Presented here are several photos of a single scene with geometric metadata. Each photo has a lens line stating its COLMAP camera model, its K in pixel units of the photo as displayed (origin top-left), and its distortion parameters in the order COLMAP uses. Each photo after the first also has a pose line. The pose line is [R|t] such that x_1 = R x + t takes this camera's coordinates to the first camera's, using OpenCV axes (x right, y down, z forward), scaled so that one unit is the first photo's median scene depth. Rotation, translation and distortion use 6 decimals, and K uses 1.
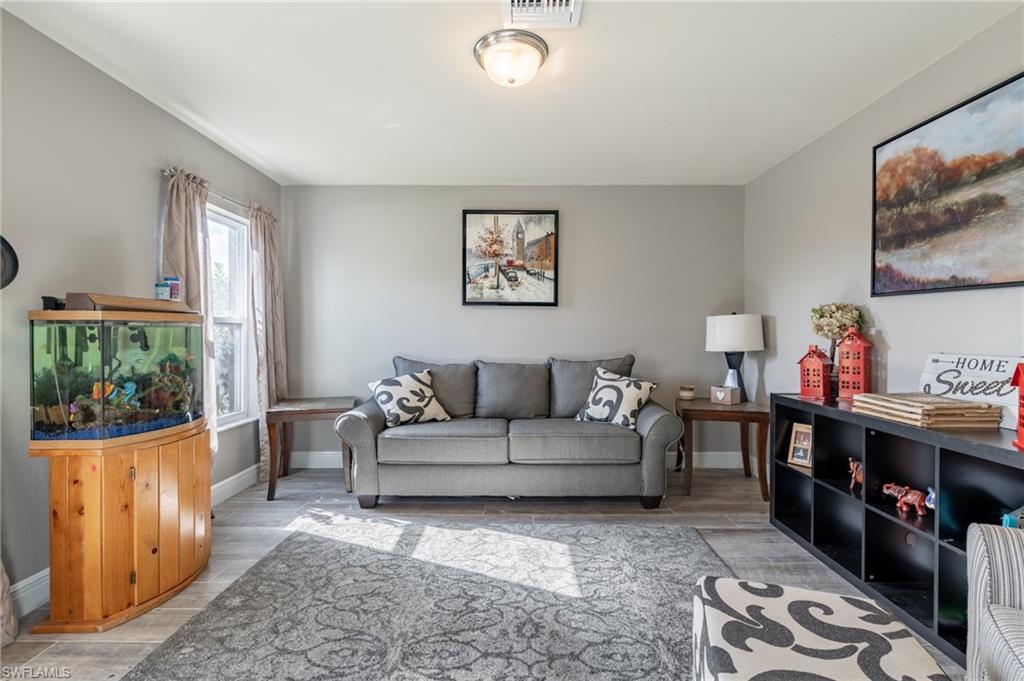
lens RADIAL K [[454.3, 0, 512.0], [0, 454.3, 340.5], [0, 0, 1]] dist [-0.001289, -0.000251]
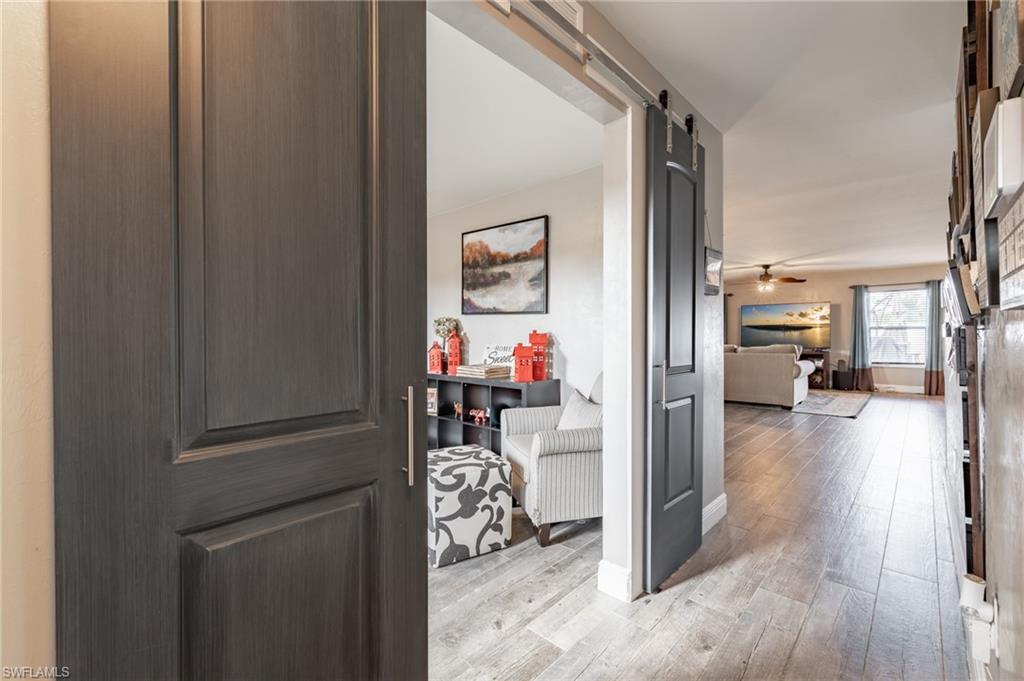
lens RADIAL K [[448.6, 0, 512.2], [0, 448.6, 343.4], [0, 0, 1]] dist [0.001606, 0.000303]
pose [[0.678795, -0.010816, 0.734248, -0.470032], [0.006992, 0.999941, 0.008265, 0.008350], [-0.734295, -0.000476, 0.678831, -0.445351]]
